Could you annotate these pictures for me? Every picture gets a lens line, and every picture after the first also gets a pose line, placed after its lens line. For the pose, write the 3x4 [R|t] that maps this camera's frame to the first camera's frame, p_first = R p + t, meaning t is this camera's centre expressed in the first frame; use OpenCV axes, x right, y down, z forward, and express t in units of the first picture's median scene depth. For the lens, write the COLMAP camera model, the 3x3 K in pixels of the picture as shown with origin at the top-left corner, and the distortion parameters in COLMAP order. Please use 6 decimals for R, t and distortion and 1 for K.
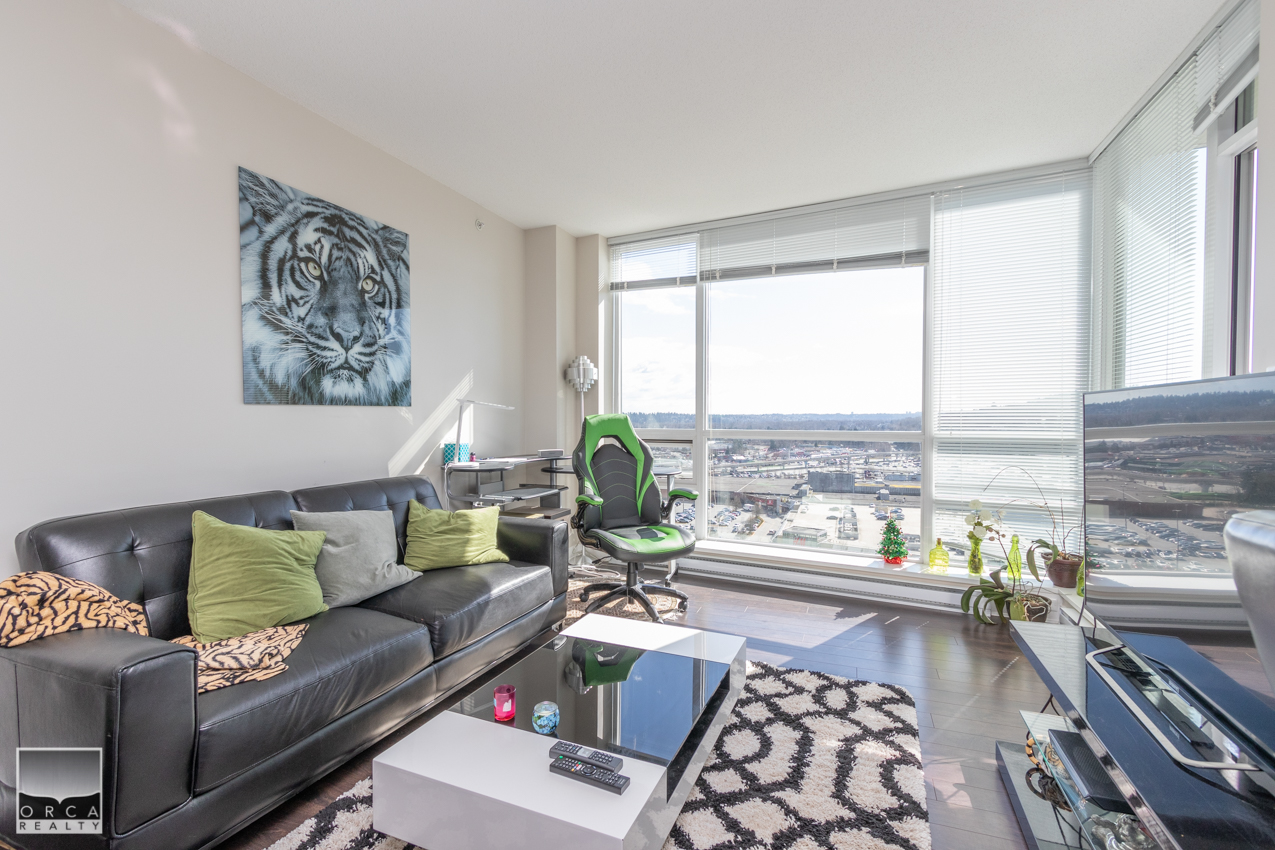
lens RADIAL K [[580.2, 0, 631.9], [0, 580.2, 428.5], [0, 0, 1]] dist [0.008341, -0.003720]
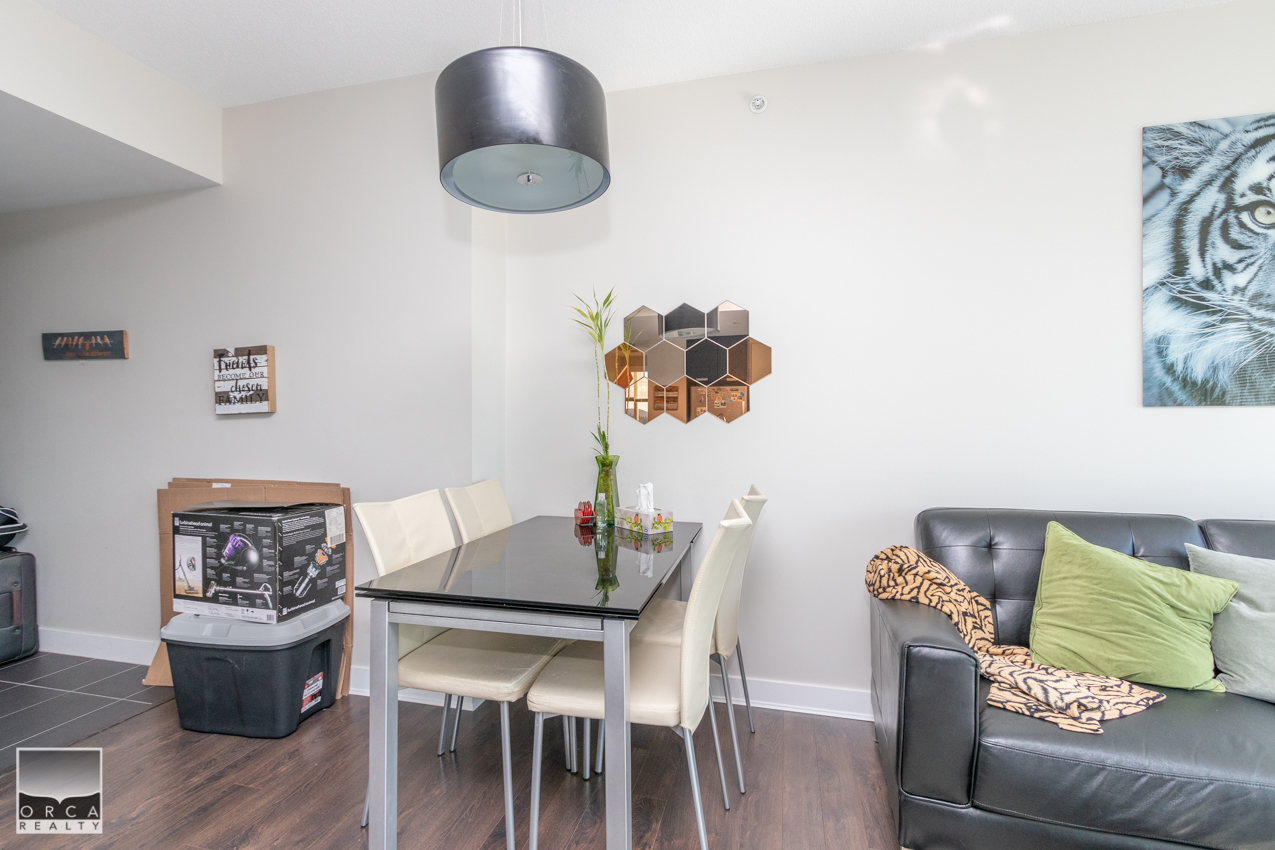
lens RADIAL K [[580.2, 0, 631.9], [0, 580.2, 428.5], [0, 0, 1]] dist [0.008341, -0.003720]
pose [[0.110564, 0.004272, -0.993860, 0.107300], [-0.019243, 0.999813, 0.002157, 0.001835], [0.993683, 0.018887, 0.110625, 0.203931]]
